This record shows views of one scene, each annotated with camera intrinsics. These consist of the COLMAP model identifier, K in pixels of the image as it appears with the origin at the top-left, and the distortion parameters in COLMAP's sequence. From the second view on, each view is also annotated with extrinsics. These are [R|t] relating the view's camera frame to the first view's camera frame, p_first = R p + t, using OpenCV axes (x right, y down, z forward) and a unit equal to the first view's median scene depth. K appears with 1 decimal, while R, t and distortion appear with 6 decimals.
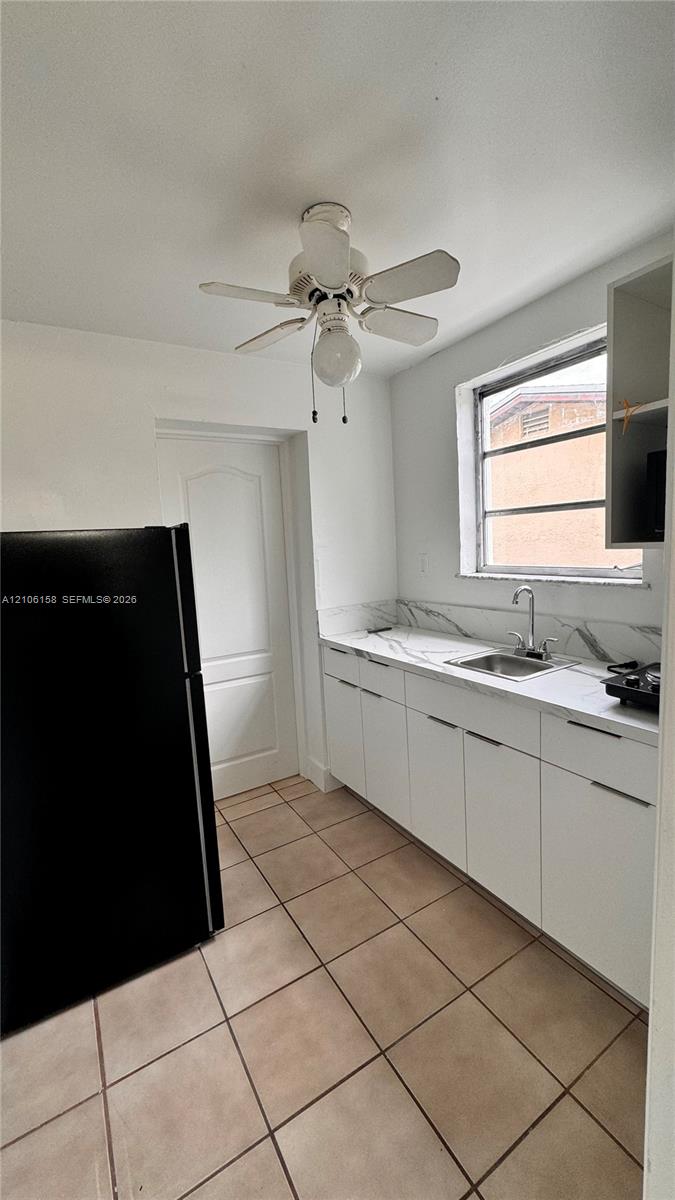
lens RADIAL K [[476.5, 0, 338.9], [0, 476.5, 600.4], [0, 0, 1]] dist [-0.003596, 0.000250]
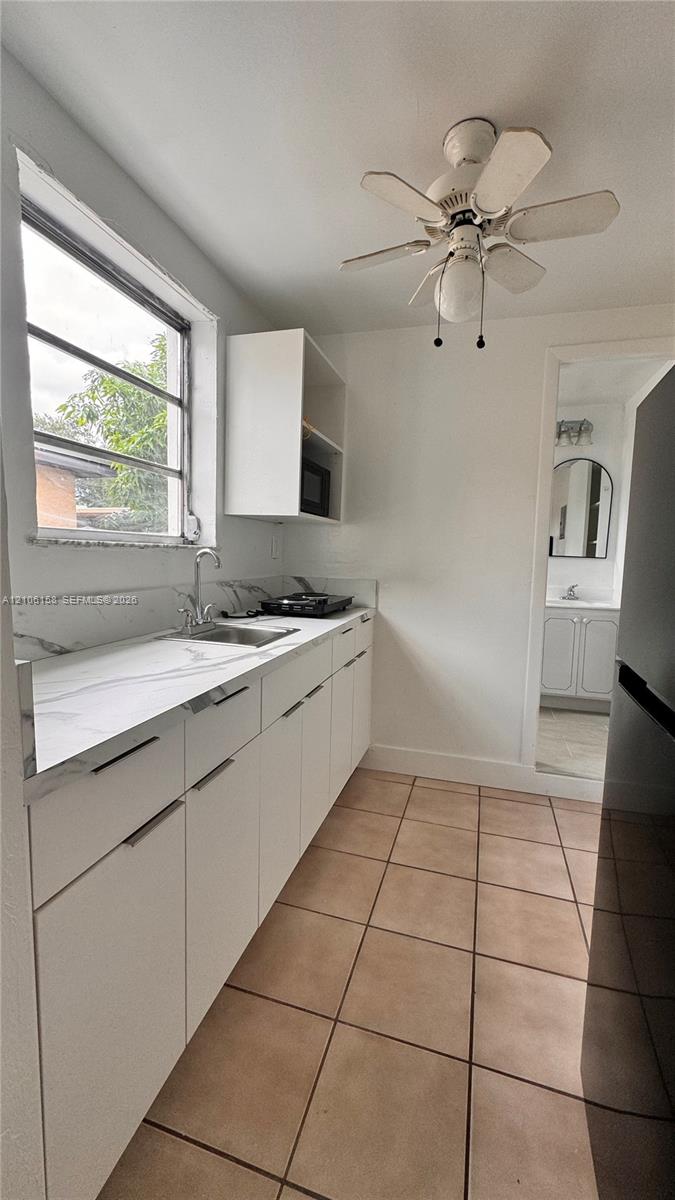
lens RADIAL K [[476.5, 0, 338.9], [0, 476.5, 600.4], [0, 0, 1]] dist [-0.003596, 0.000250]
pose [[-0.662028, -0.040645, 0.748376, -0.420511], [0.096473, 0.985600, 0.138871, -0.034632], [-0.743244, 0.164135, -0.648574, 1.370273]]
